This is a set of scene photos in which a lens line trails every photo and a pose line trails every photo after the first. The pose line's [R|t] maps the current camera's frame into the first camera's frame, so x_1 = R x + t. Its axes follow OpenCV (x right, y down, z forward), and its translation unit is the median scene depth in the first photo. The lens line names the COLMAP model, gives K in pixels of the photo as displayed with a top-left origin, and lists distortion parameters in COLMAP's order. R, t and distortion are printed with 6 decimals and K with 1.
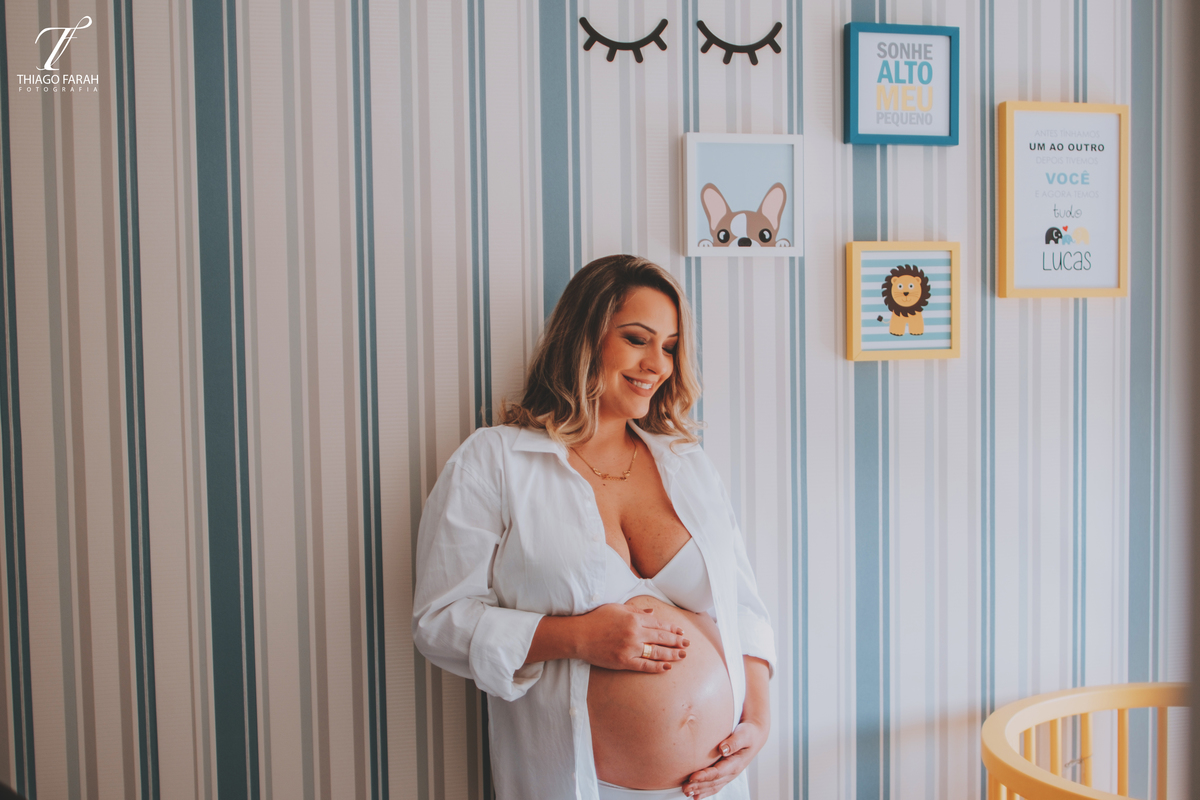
lens RADIAL K [[1778.8, 0, 600.0], [0, 1778.8, 400.0], [0, 0, 1]] dist [-0.032459, -0.069389]
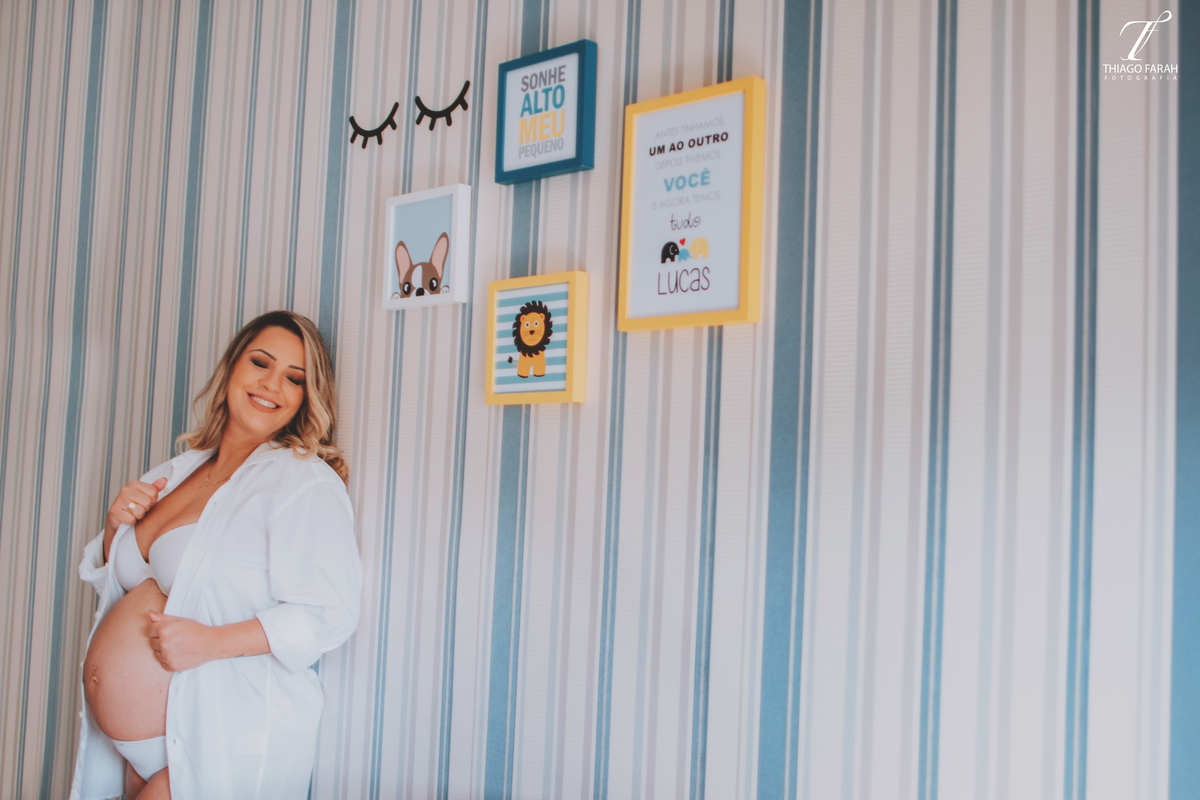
lens RADIAL K [[1778.8, 0, 600.0], [0, 1778.8, 400.0], [0, 0, 1]] dist [-0.032459, -0.069389]
pose [[0.329446, -0.060087, -0.942261, 1.058272], [-0.126307, 0.986198, -0.107050, 0.069916], [0.935688, 0.154281, 0.317309, 0.747648]]
